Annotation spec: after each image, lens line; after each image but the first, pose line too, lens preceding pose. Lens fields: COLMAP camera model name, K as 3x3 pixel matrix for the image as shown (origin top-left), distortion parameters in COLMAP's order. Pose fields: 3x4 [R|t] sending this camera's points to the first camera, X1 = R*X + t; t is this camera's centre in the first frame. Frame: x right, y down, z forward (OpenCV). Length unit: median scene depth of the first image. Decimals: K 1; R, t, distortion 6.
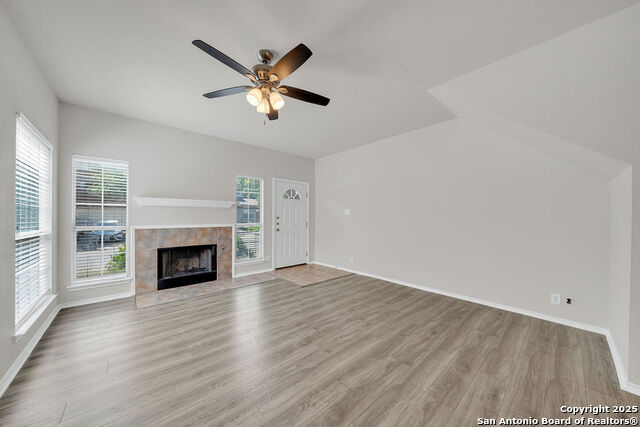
lens RADIAL K [[218.2, 0, 318.8], [0, 218.2, 215.1], [0, 0, 1]] dist [-0.000531, -0.000003]
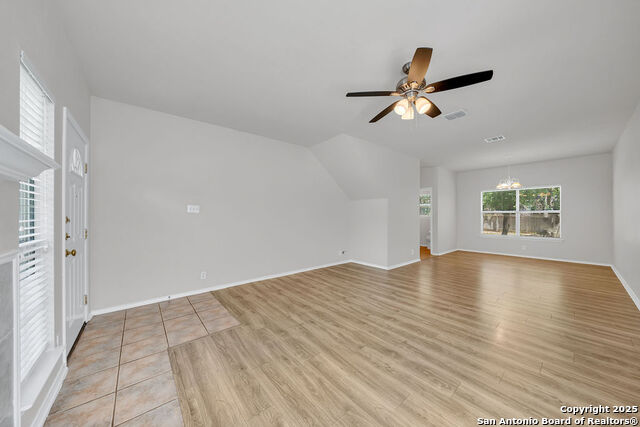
lens RADIAL K [[218.2, 0, 318.8], [0, 218.2, 215.1], [0, 0, 1]] dist [-0.000531, -0.000003]
pose [[0.032944, -0.003341, 0.999452, -0.850555], [-0.003656, 0.999987, 0.003464, 0.001554], [-0.999450, -0.003768, 0.032932, 0.903412]]
